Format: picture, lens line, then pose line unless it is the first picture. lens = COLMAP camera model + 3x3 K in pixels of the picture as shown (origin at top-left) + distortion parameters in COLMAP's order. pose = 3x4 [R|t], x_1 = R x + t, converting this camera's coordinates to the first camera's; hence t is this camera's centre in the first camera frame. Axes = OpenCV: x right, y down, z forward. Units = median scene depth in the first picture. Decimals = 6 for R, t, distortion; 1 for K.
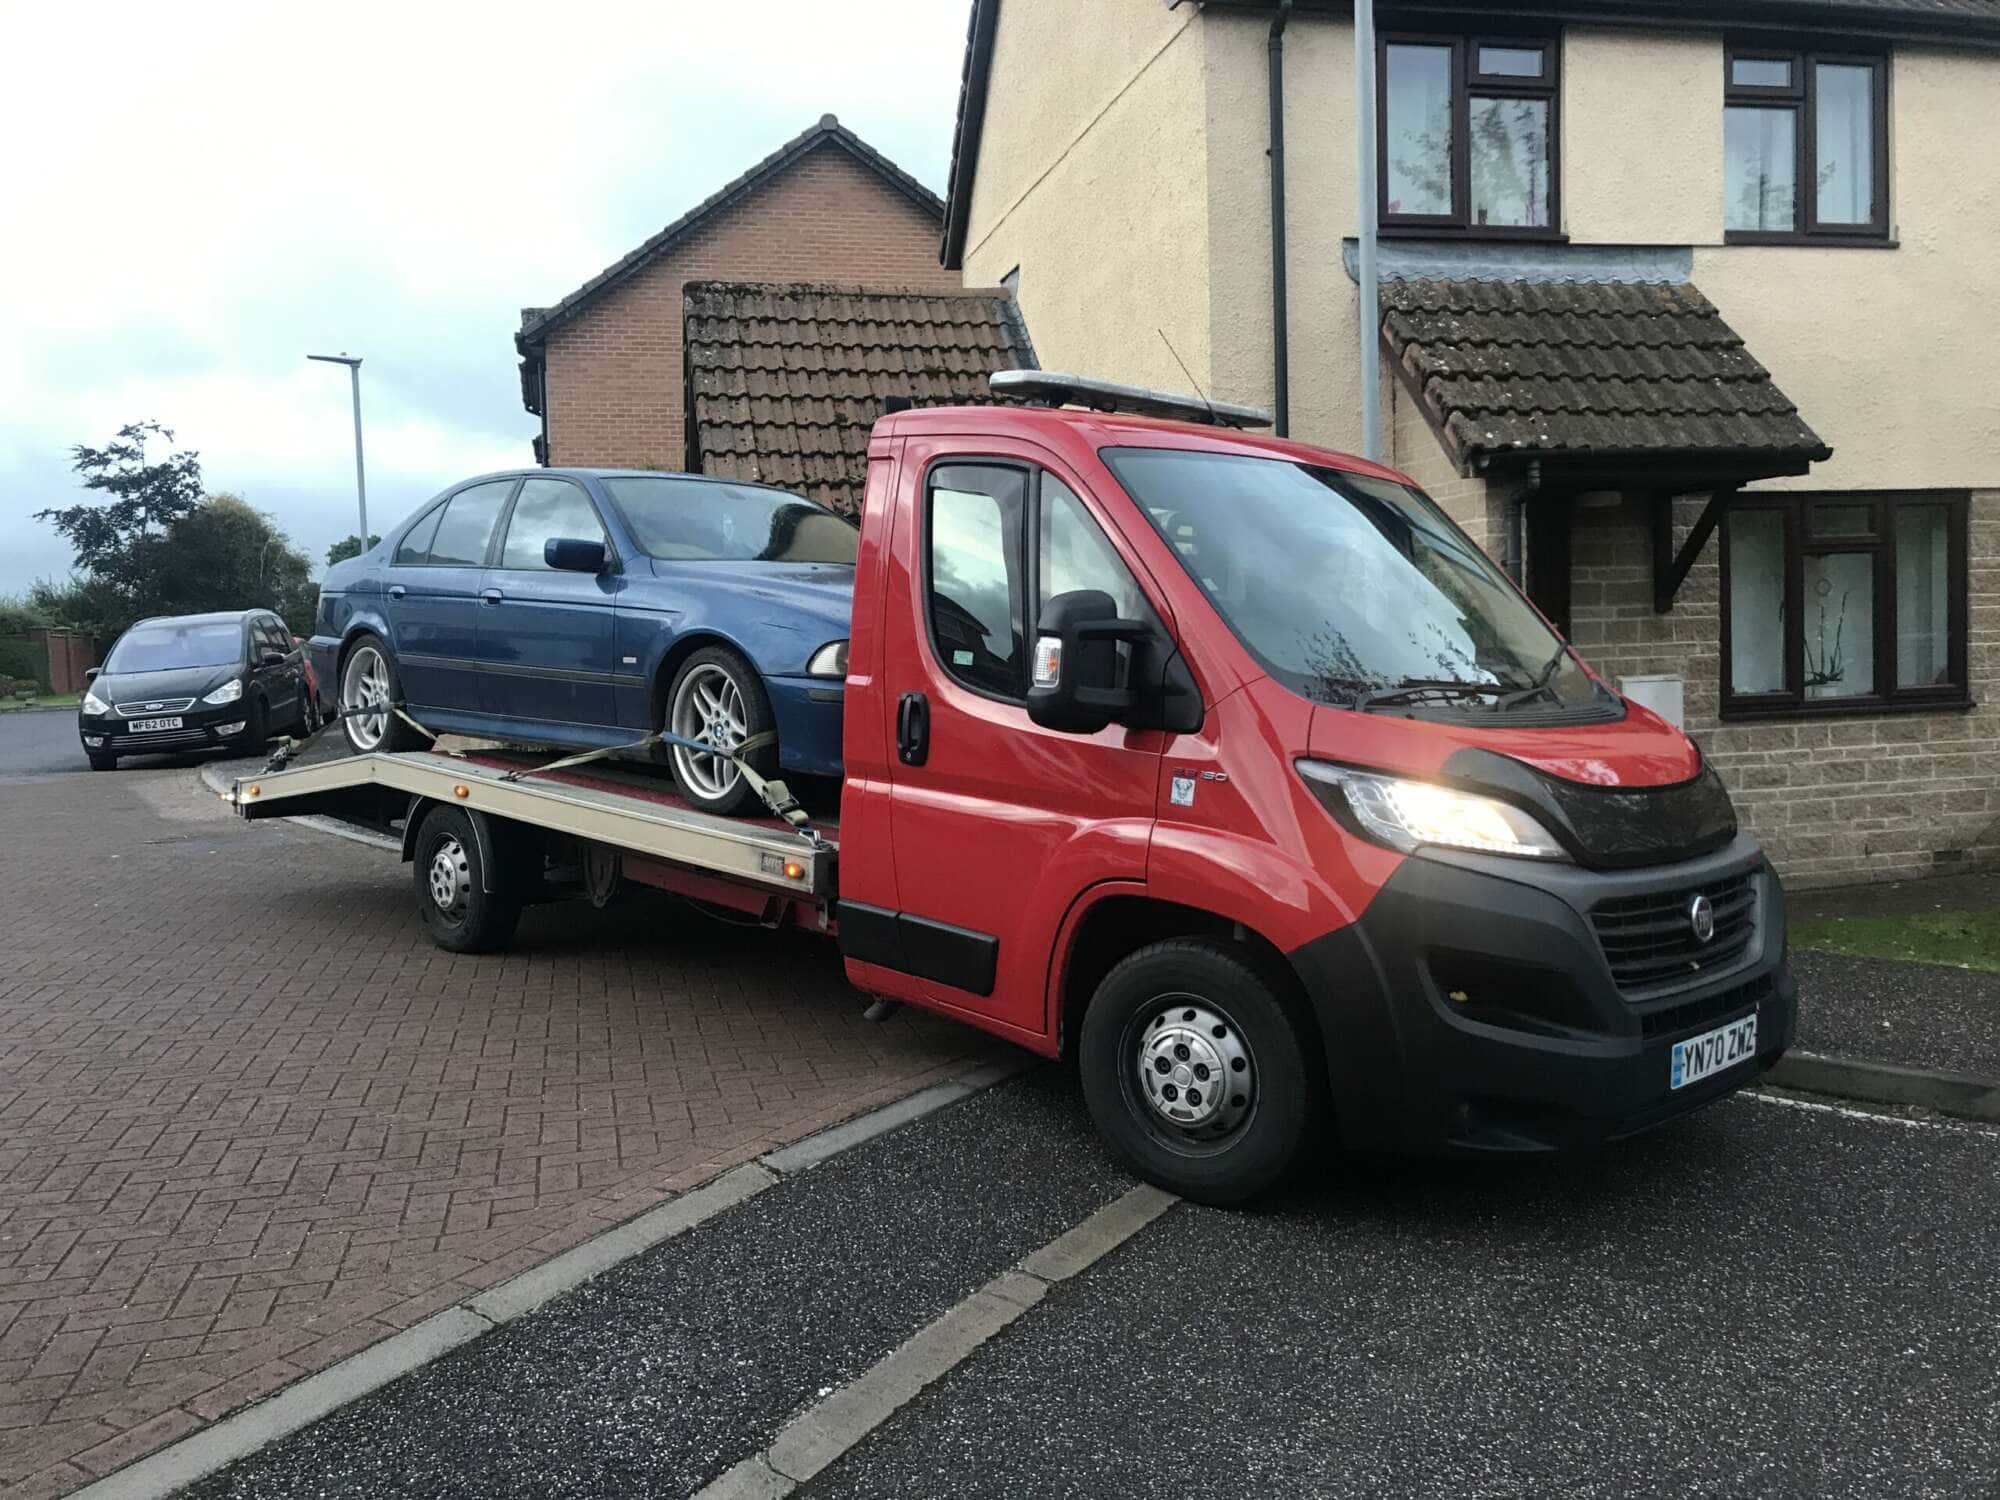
lens RADIAL K [[1615.8, 0, 977.9], [0, 1615.8, 747.2], [0, 0, 1]] dist [-0.002314, -0.001100]
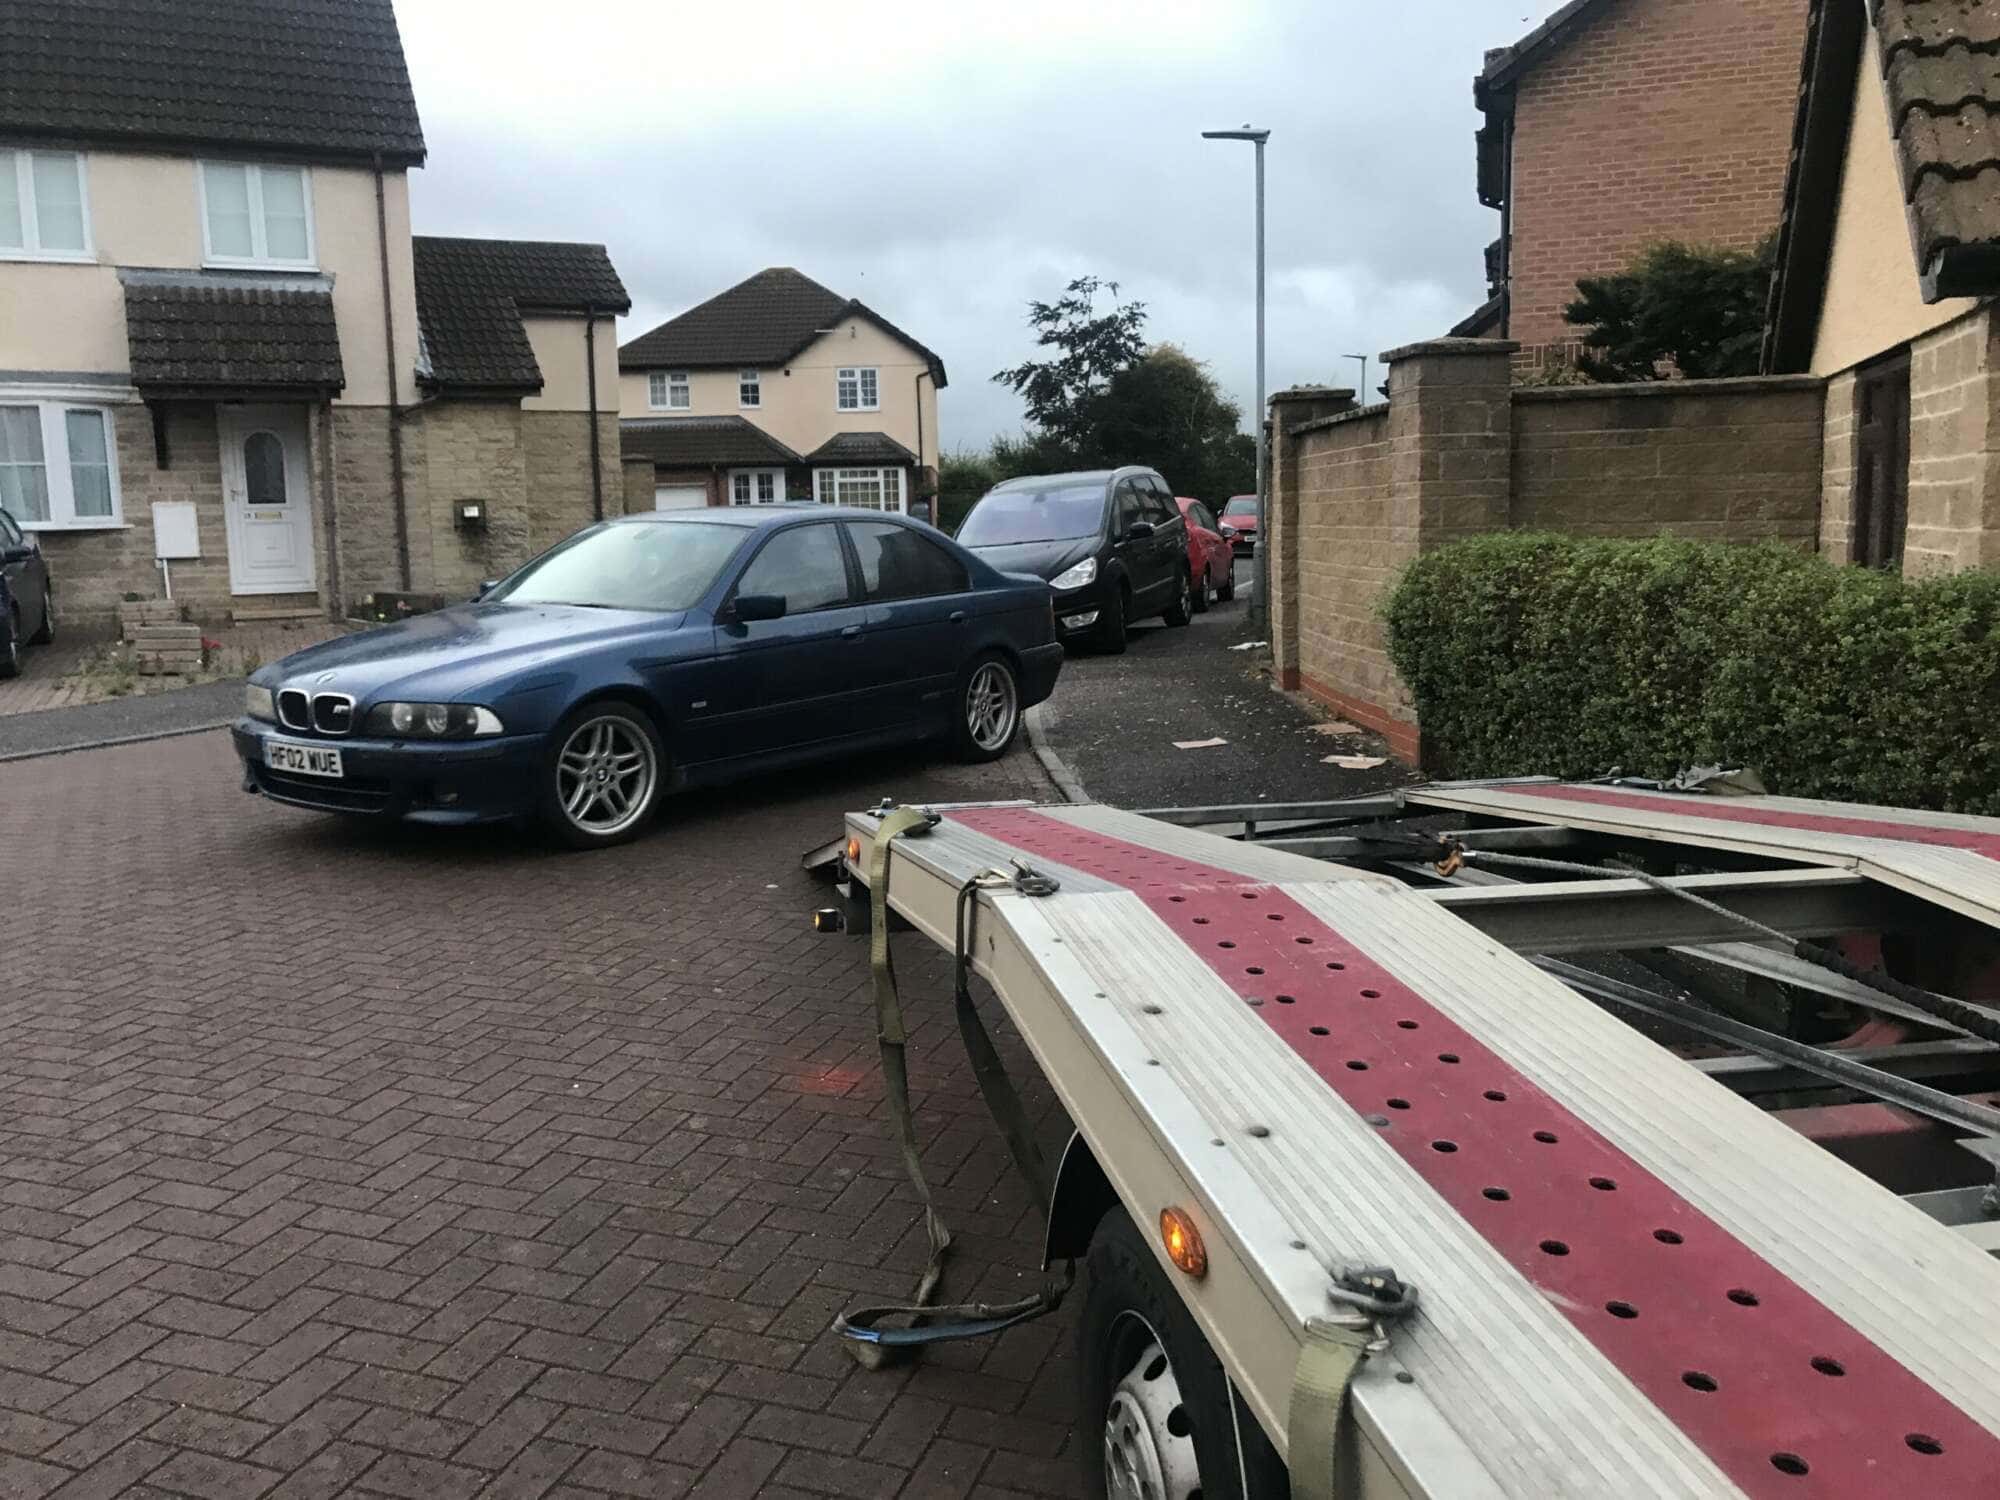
lens RADIAL K [[1615.8, 0, 977.9], [0, 1615.8, 747.2], [0, 0, 1]] dist [-0.002314, -0.001100]
pose [[0.848106, 0.082313, -0.523393, -0.028512], [-0.033742, 0.994244, 0.101688, -0.009375], [0.528750, -0.068582, 0.846002, 0.098850]]
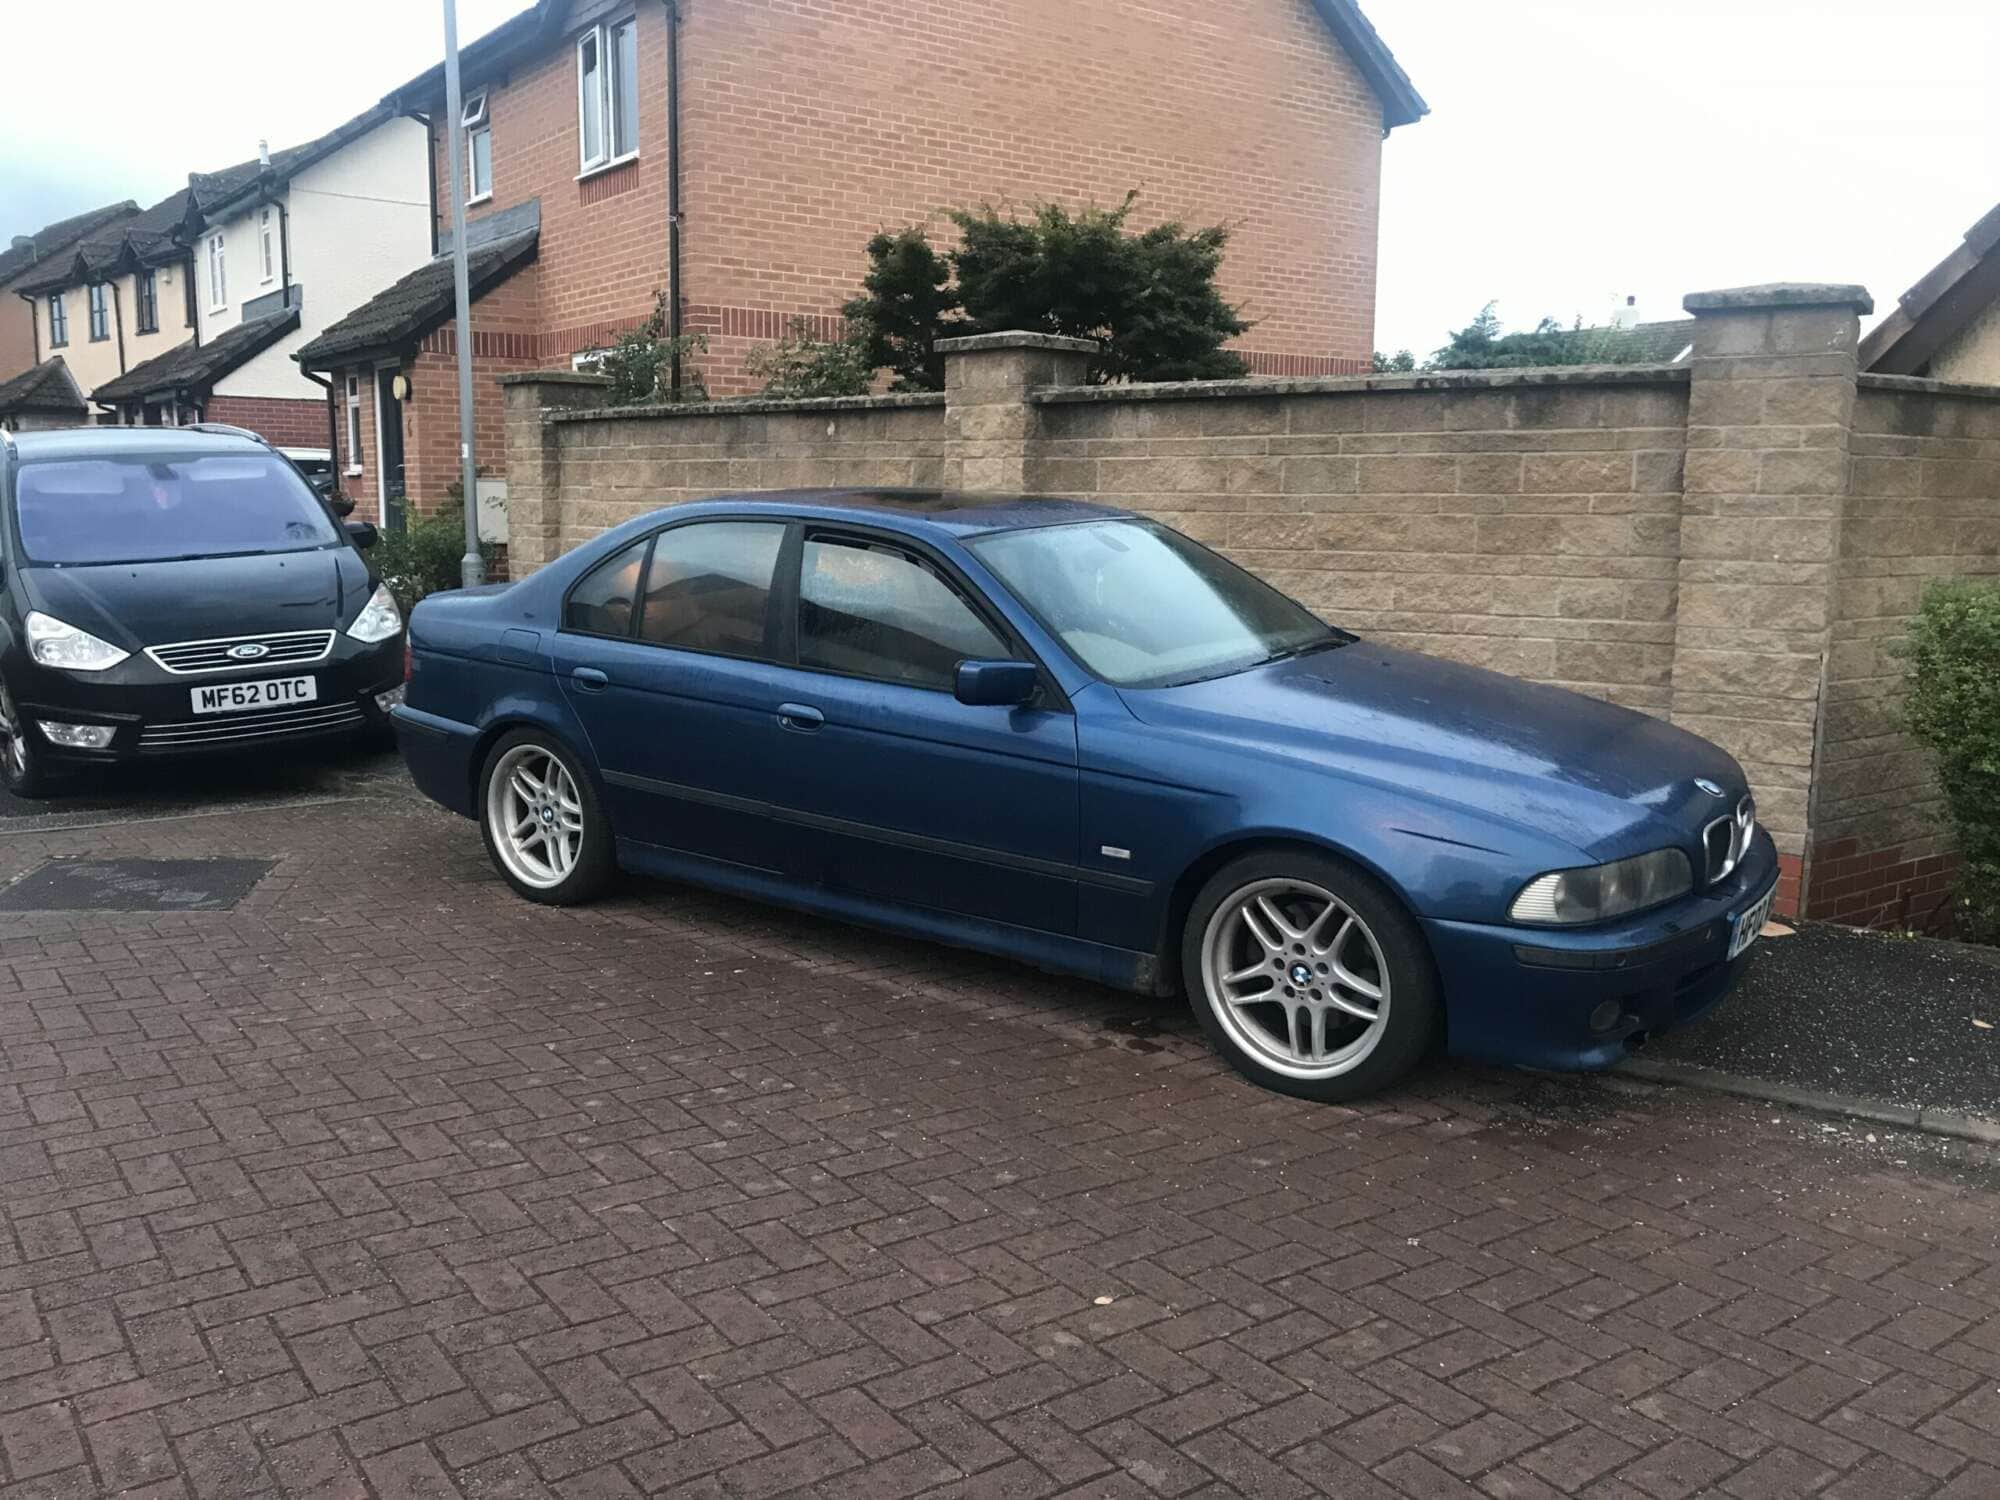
lens RADIAL K [[1615.8, 0, 977.9], [0, 1615.8, 747.2], [0, 0, 1]] dist [-0.002314, -0.001100]
pose [[0.919407, -0.021265, 0.392733, -0.162452], [-0.011200, 0.996717, 0.080188, -0.011633], [-0.393149, -0.078124, 0.916150, 0.175288]]
